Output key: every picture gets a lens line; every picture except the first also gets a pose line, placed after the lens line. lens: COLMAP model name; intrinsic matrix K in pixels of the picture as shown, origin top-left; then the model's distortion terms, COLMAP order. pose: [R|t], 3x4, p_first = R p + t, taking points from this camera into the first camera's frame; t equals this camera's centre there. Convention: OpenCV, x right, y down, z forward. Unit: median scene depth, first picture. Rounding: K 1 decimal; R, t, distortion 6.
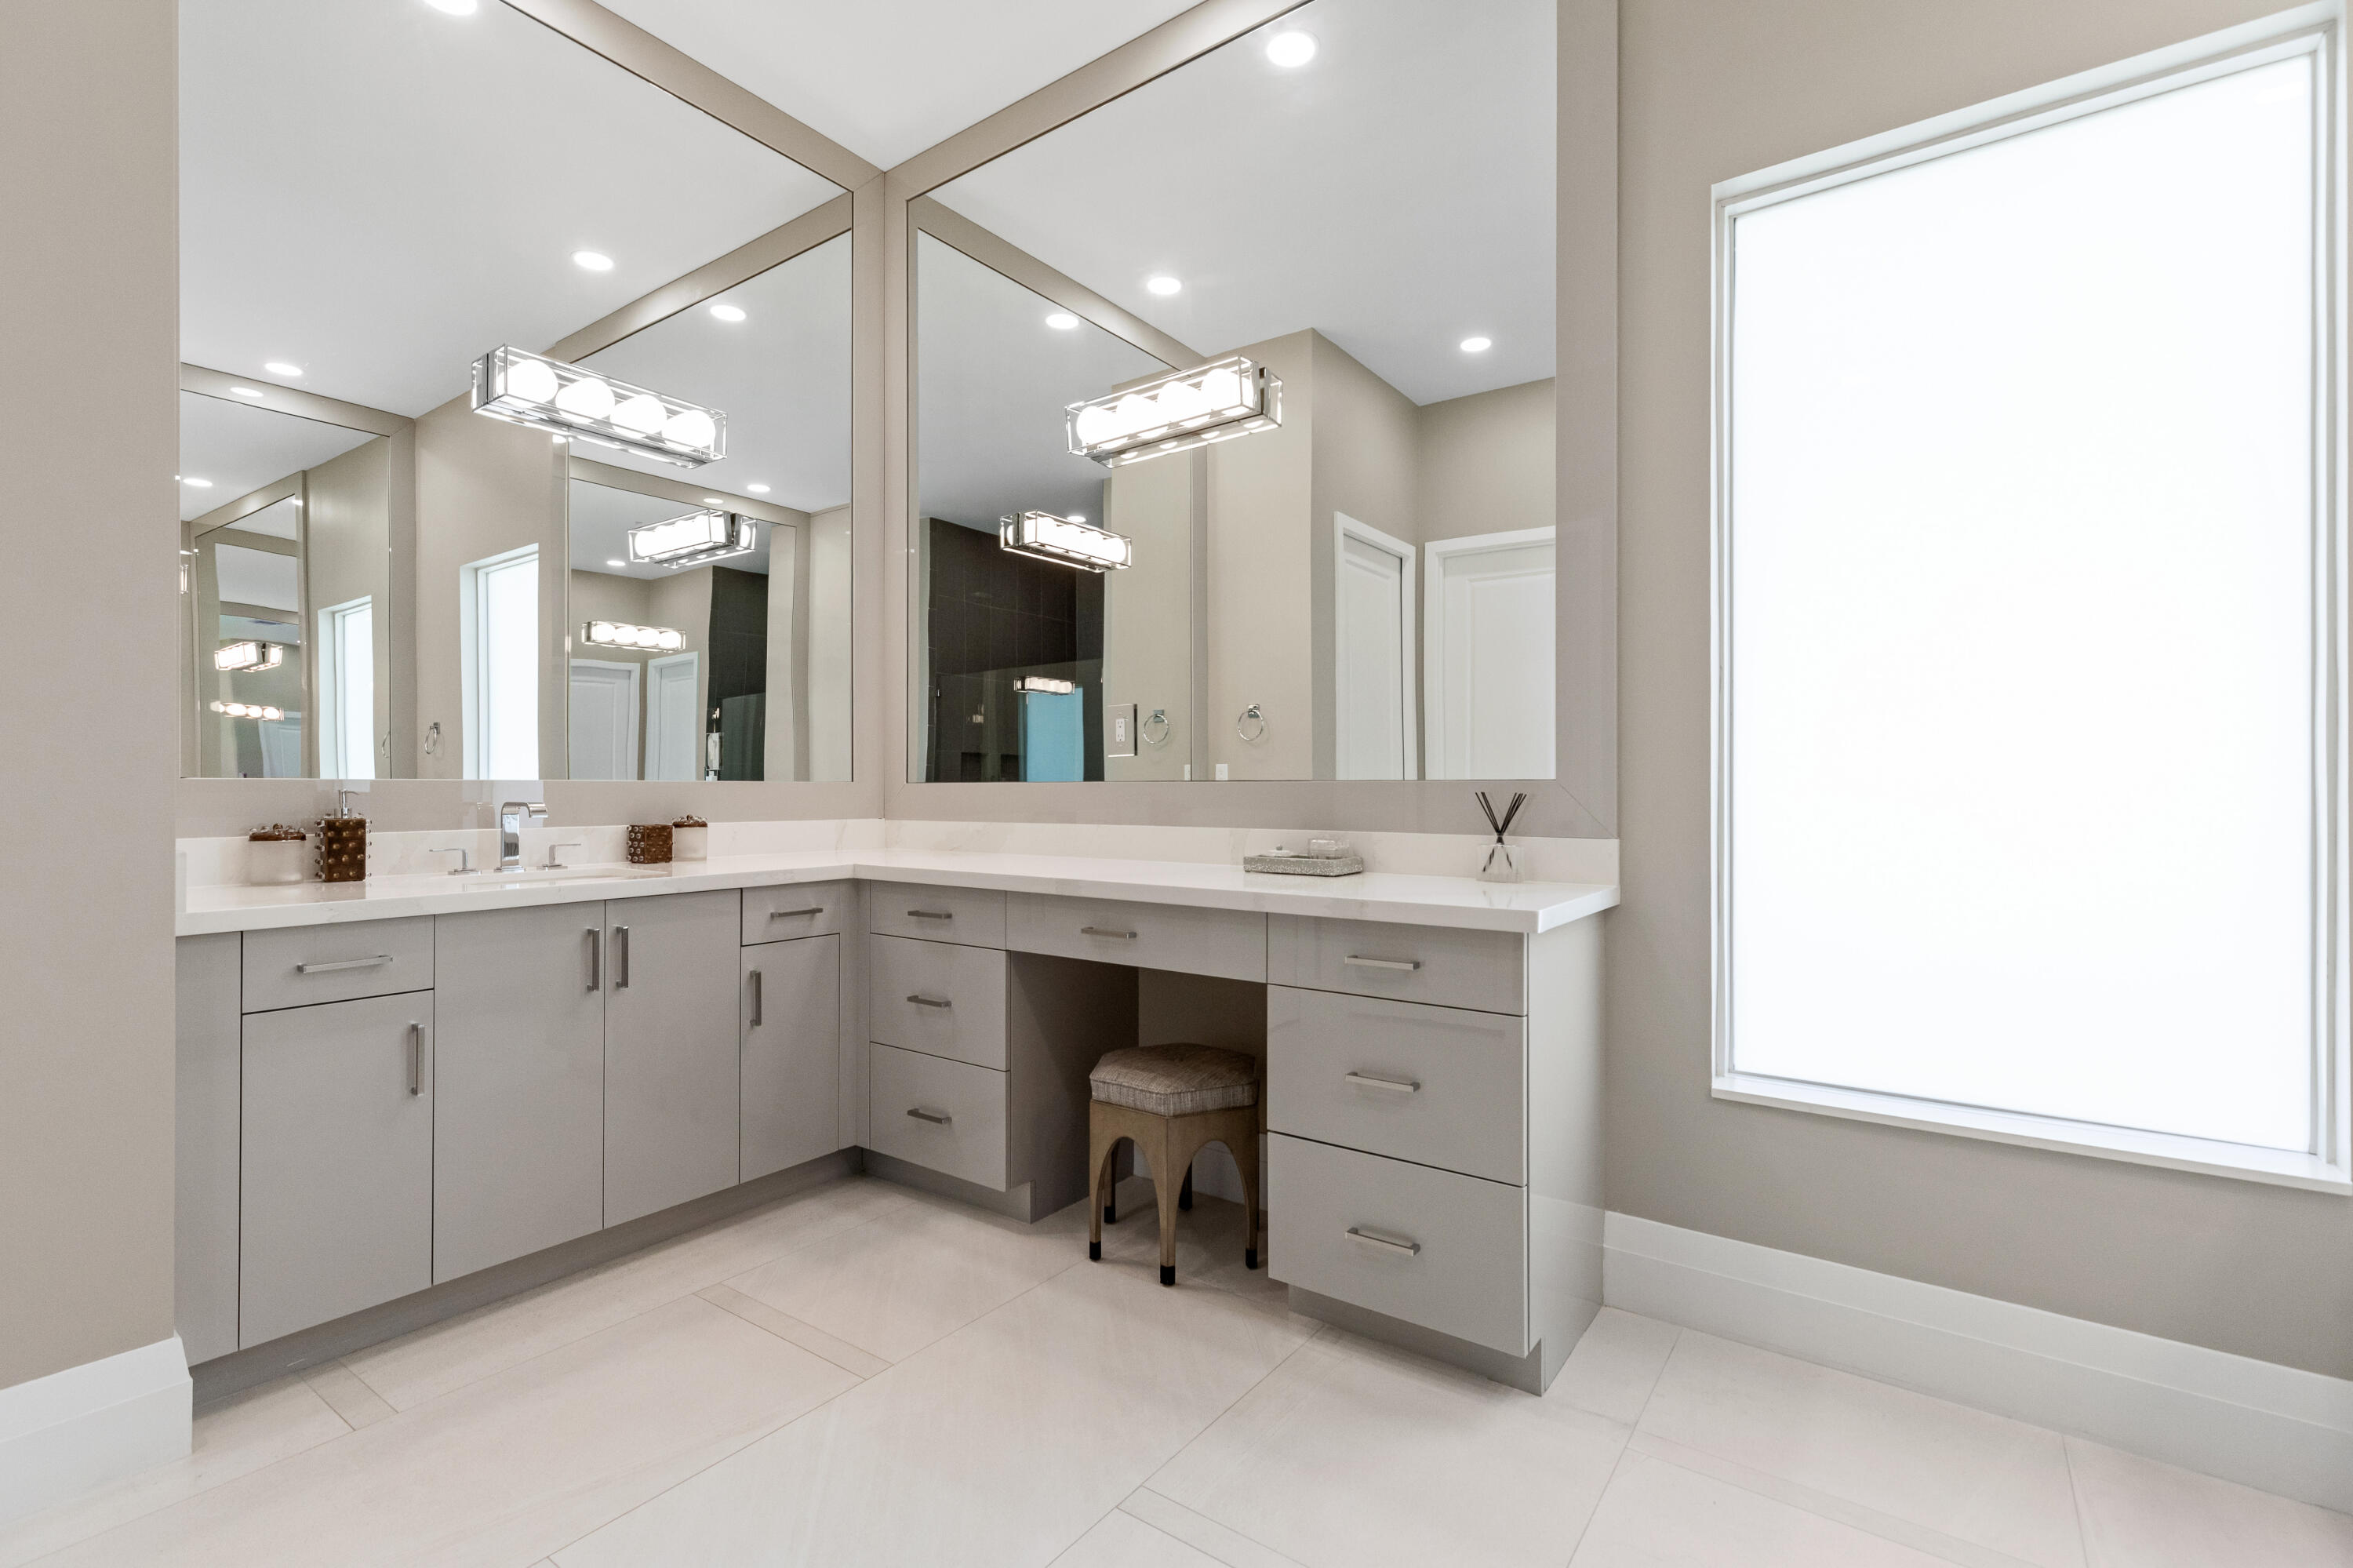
lens RADIAL K [[1058.7, 0, 1160.1], [0, 1058.7, 795.5], [0, 0, 1]] dist [0.007016, -0.000476]
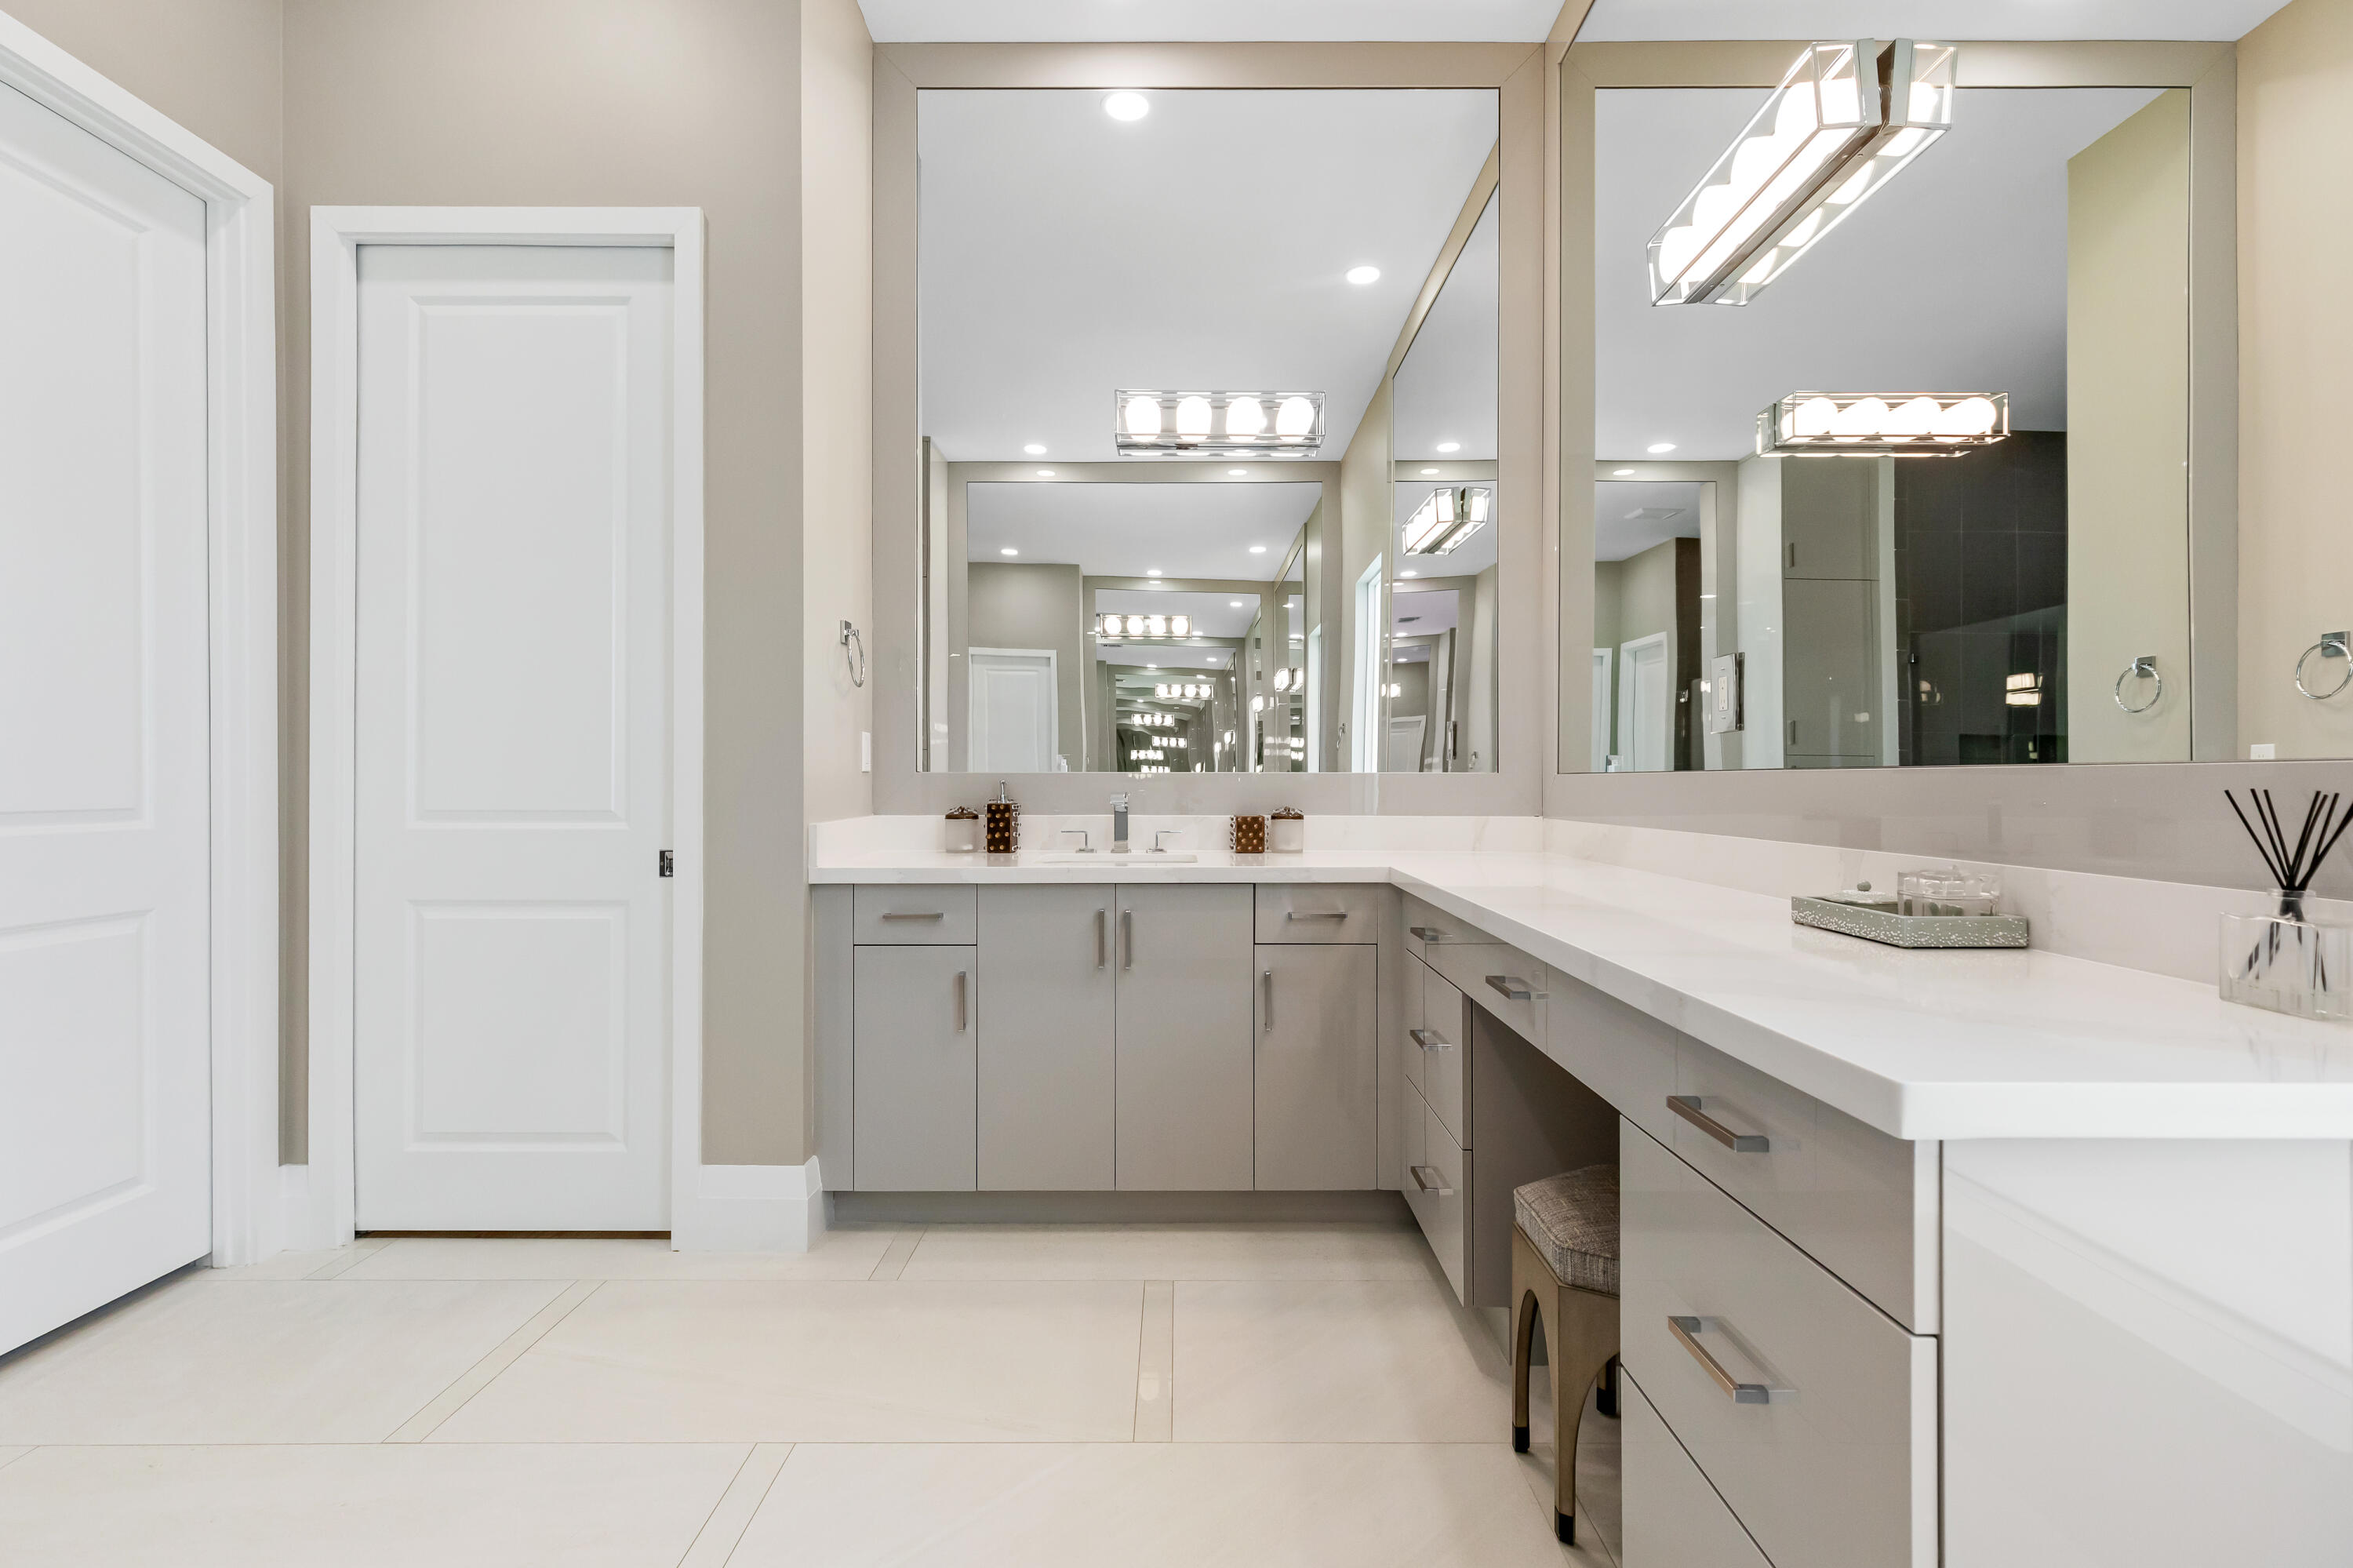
lens RADIAL K [[1058.7, 0, 1160.1], [0, 1058.7, 795.5], [0, 0, 1]] dist [0.007016, -0.000476]
pose [[0.594648, 0.010468, -0.803918, 0.357563], [-0.006227, 0.999945, 0.008415, 0.000240], [0.803962, 0.000002, 0.594680, 0.398401]]
